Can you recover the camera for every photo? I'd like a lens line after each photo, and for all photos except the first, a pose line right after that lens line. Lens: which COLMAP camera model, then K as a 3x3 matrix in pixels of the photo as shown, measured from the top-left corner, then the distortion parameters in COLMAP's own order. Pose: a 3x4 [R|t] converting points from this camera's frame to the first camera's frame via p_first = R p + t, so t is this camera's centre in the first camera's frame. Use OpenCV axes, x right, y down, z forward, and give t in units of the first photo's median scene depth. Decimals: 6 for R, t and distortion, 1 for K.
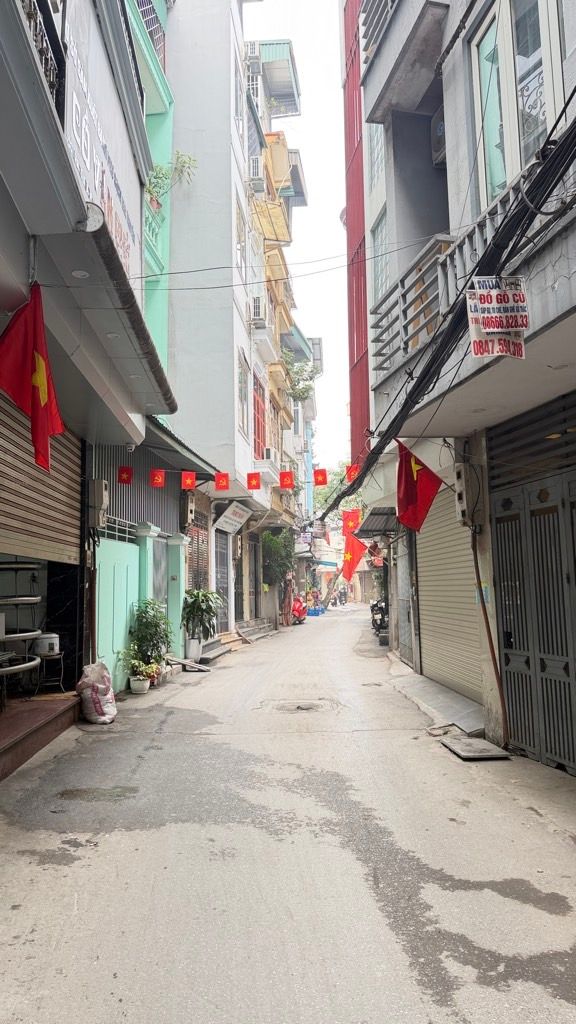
lens RADIAL K [[721.1, 0, 281.1], [0, 721.1, 511.3], [0, 0, 1]] dist [0.075978, -0.096314]
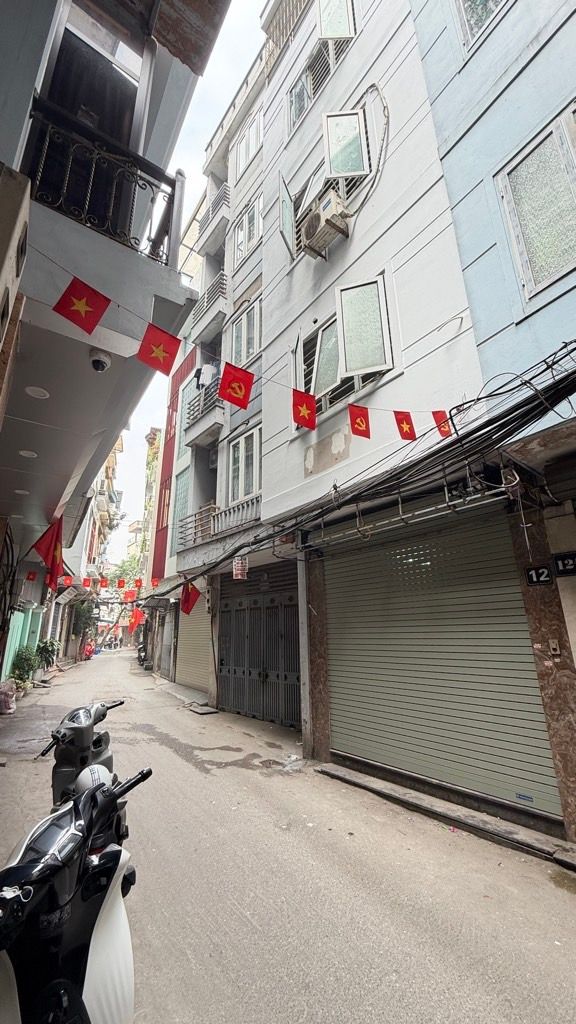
lens RADIAL K [[405.4, 0, 288.0], [0, 405.4, 512.0], [0, 0, 1]] dist [-0.000137, -0.000005]
pose [[0.881689, 0.146291, 0.448580, -0.124834], [-0.057348, 0.976898, -0.205868, -0.034310], [-0.468334, 0.155786, 0.869709, -0.260829]]
